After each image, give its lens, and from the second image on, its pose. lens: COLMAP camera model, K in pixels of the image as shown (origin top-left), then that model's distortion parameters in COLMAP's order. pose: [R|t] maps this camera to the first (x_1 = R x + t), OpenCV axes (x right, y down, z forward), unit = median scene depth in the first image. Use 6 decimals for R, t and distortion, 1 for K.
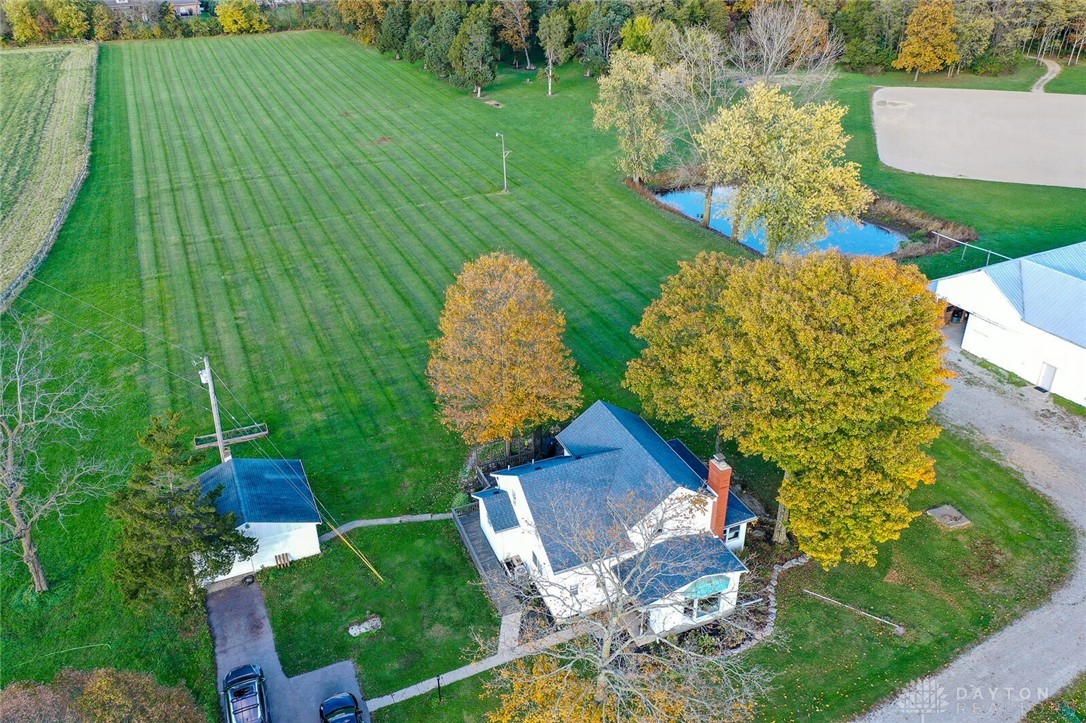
lens RADIAL K [[844.4, 0, 543.0], [0, 844.4, 361.5], [0, 0, 1]] dist [0.003397, 0.014892]
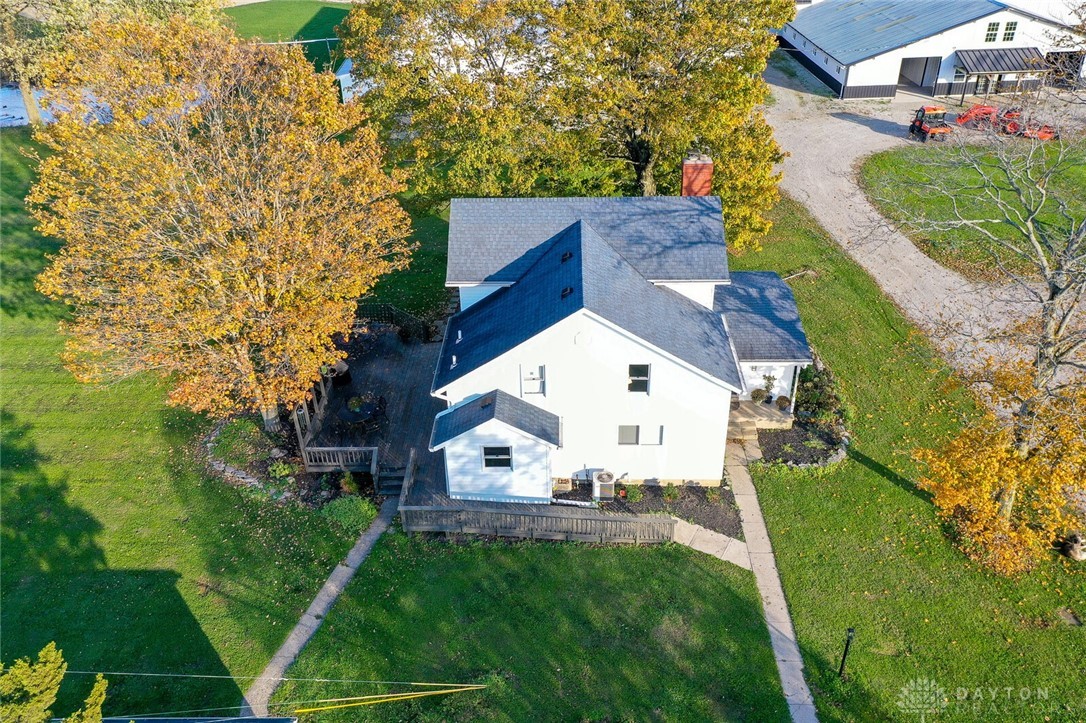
lens RADIAL K [[844.4, 0, 543.0], [0, 844.4, 361.5], [0, 0, 1]] dist [0.003397, 0.014892]
pose [[0.423997, -0.490445, 0.761374, -0.421337], [0.447712, 0.844280, 0.294526, -0.003812], [-0.787261, 0.215998, 0.577550, 0.667659]]
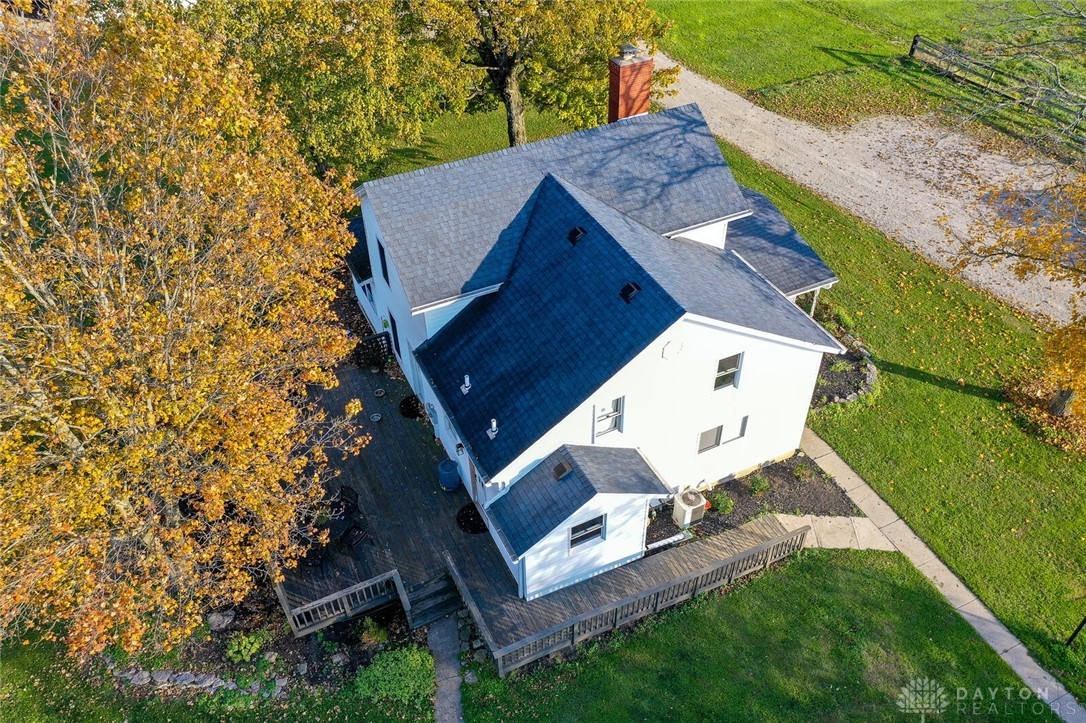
lens RADIAL K [[844.4, 0, 543.0], [0, 844.4, 361.5], [0, 0, 1]] dist [0.003397, 0.014892]
pose [[-0.032018, -0.666312, 0.744986, -0.296729], [0.489540, 0.639387, 0.592904, -0.098708], [-0.871393, 0.383684, 0.305714, 0.876193]]
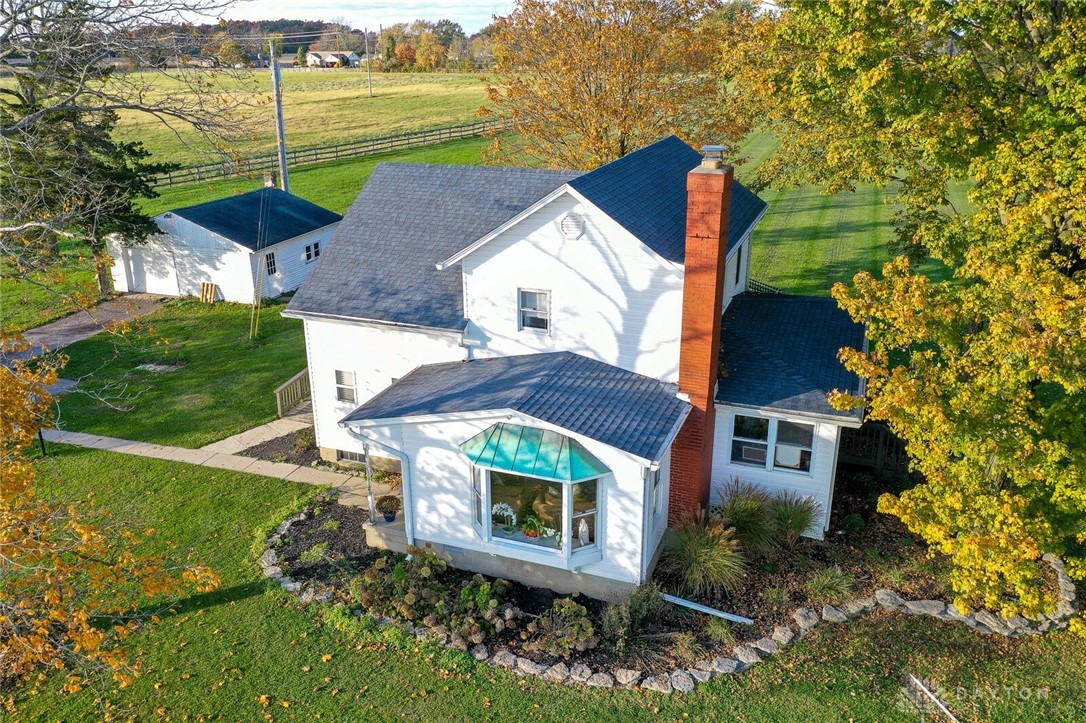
lens RADIAL K [[844.4, 0, 543.0], [0, 844.4, 361.5], [0, 0, 1]] dist [0.003397, 0.014892]
pose [[0.715457, 0.239388, -0.656365, 0.376572], [-0.332110, 0.943068, -0.018057, 0.208063], [0.614674, 0.230904, 0.754227, 0.647199]]
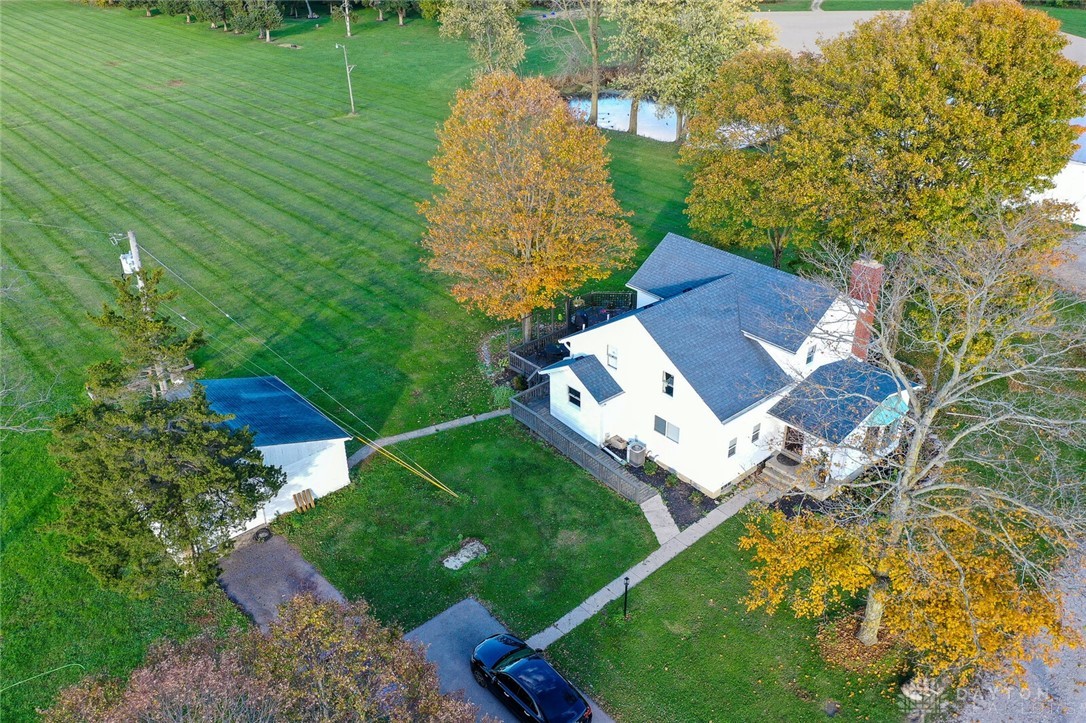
lens RADIAL K [[844.4, 0, 543.0], [0, 844.4, 361.5], [0, 0, 1]] dist [0.003397, 0.014892]
pose [[0.953099, -0.148587, 0.263673, -0.286878], [0.148380, 0.988711, 0.020818, 0.136714], [-0.263790, 0.019282, 0.964387, 0.272526]]
